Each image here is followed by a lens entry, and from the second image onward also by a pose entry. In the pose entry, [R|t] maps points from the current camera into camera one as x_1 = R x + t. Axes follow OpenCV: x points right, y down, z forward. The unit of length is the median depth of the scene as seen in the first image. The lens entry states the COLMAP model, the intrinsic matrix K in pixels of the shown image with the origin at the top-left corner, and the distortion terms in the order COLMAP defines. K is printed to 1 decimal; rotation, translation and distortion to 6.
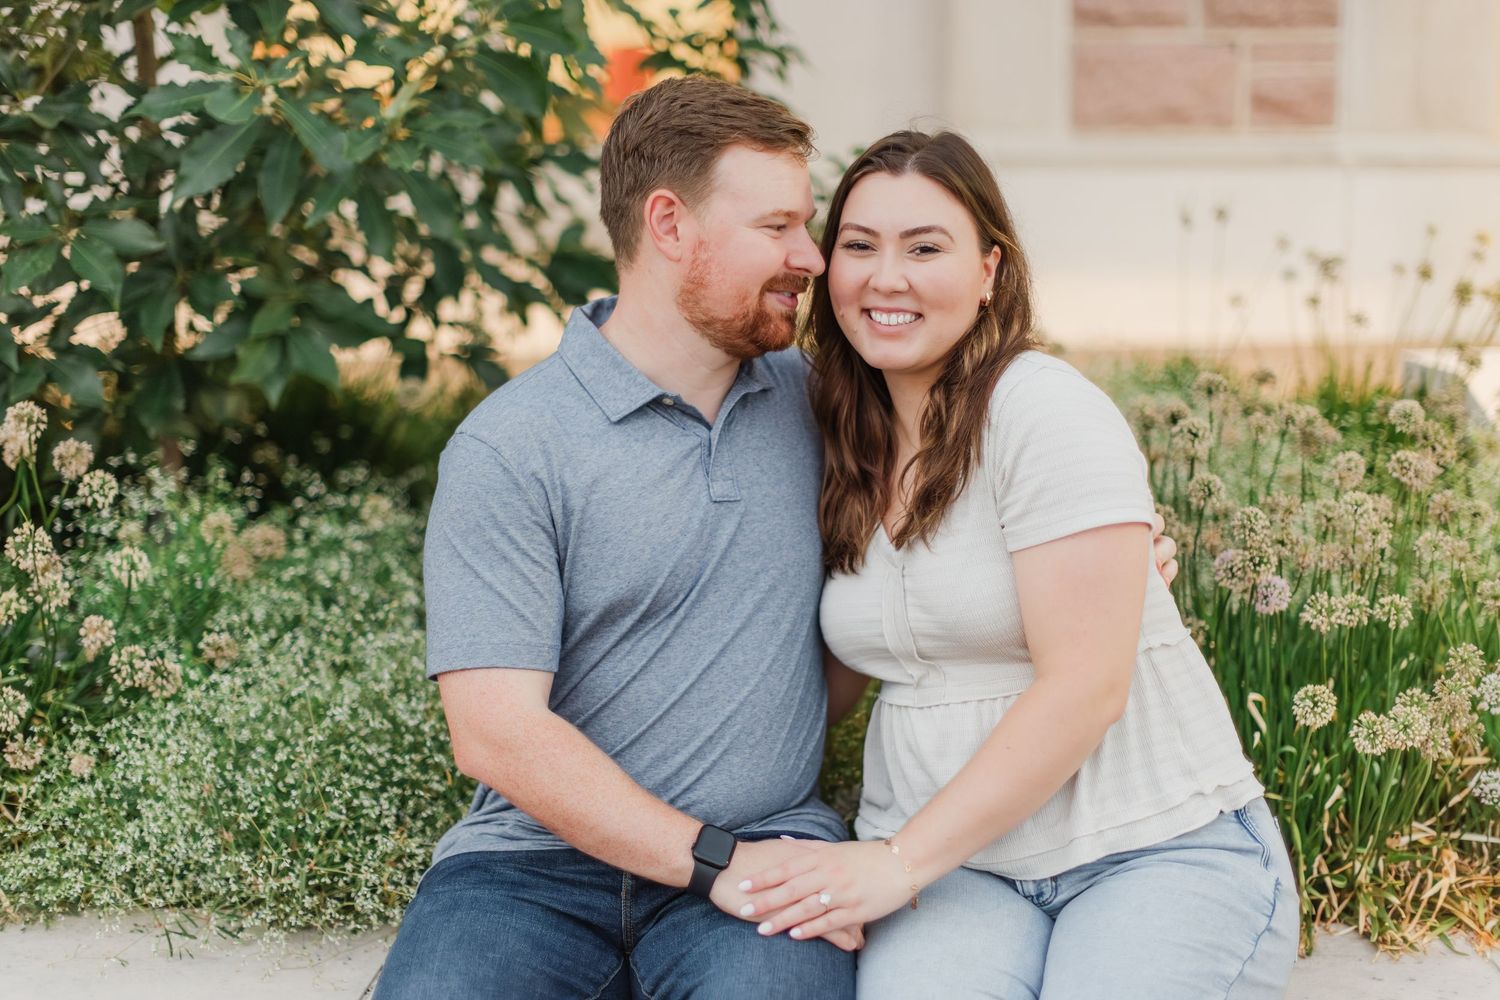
lens RADIAL K [[2069.5, 0, 750.6], [0, 2069.5, 491.8], [0, 0, 1]] dist [-0.009105, 0.030894]
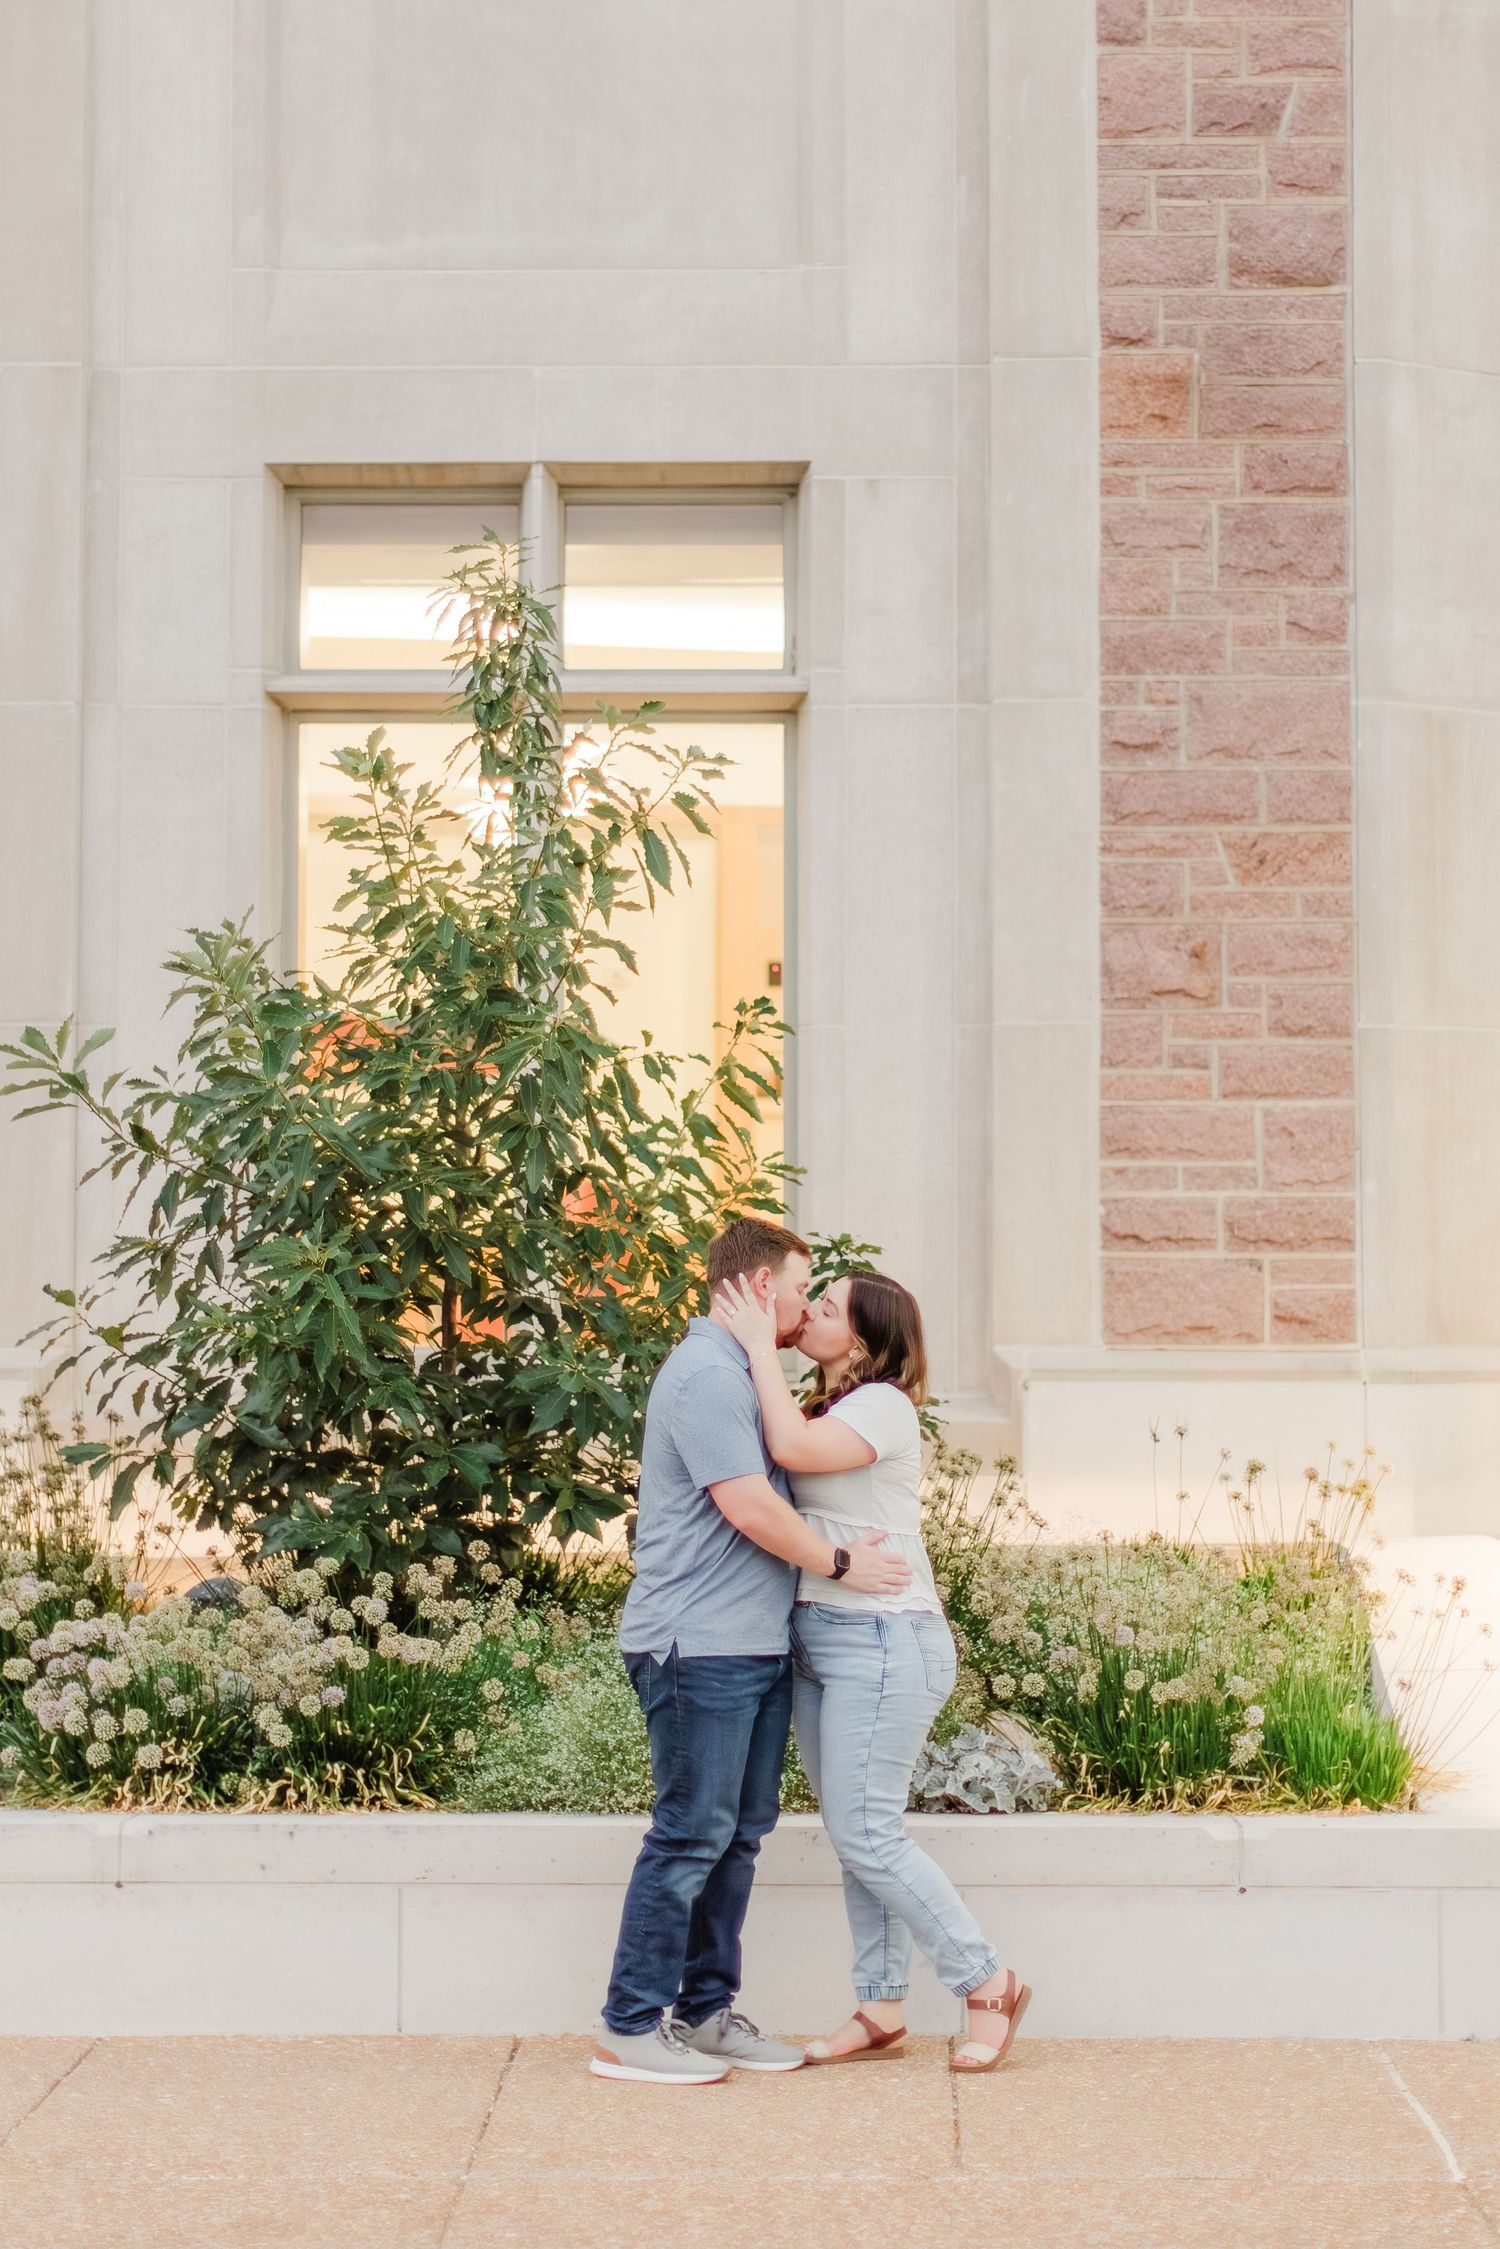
lens RADIAL K [[3160.1, 0, 747.0], [0, 3160.1, 1131.8], [0, 0, 1]] dist [-0.008429, 0.021929]
pose [[0.999964, 0.002388, 0.008113, -0.162651], [-0.000616, 0.977333, -0.211706, 0.240241], [-0.008435, 0.211694, 0.977300, -2.328725]]
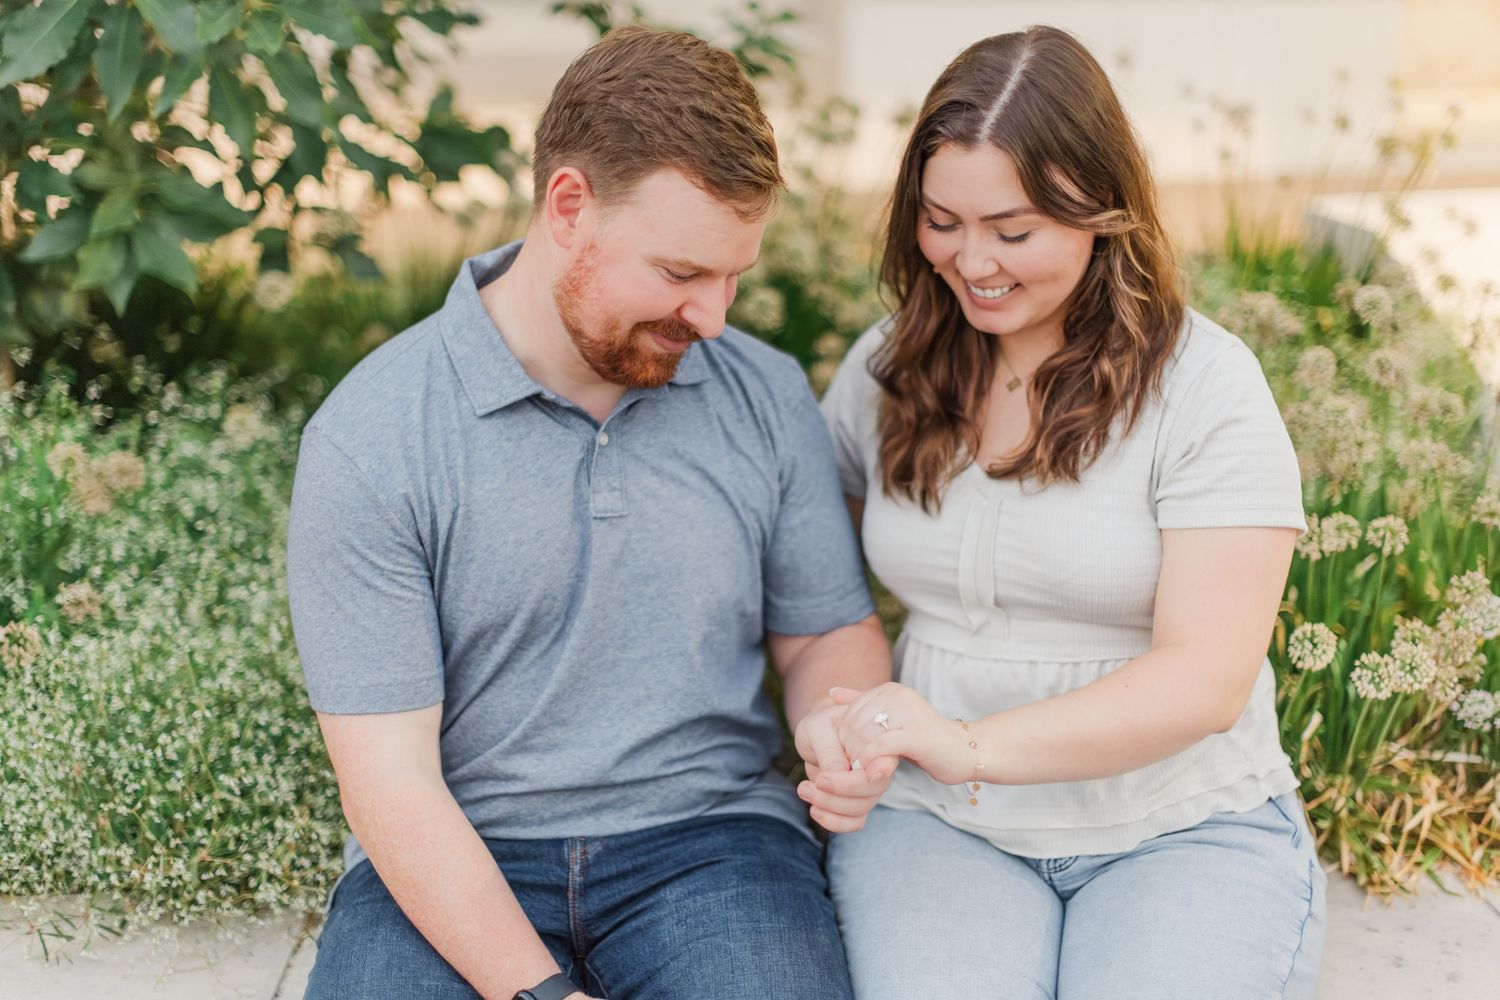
lens RADIAL K [[2113.4, 0, 756.8], [0, 2113.4, 500.3], [0, 0, 1]] dist [0.000622, 0.052422]
pose [[0.996571, -0.029248, 0.077402, -0.038599], [0.022622, 0.996113, 0.085133, -0.041351], [-0.079591, -0.083090, 0.993359, 0.084263]]
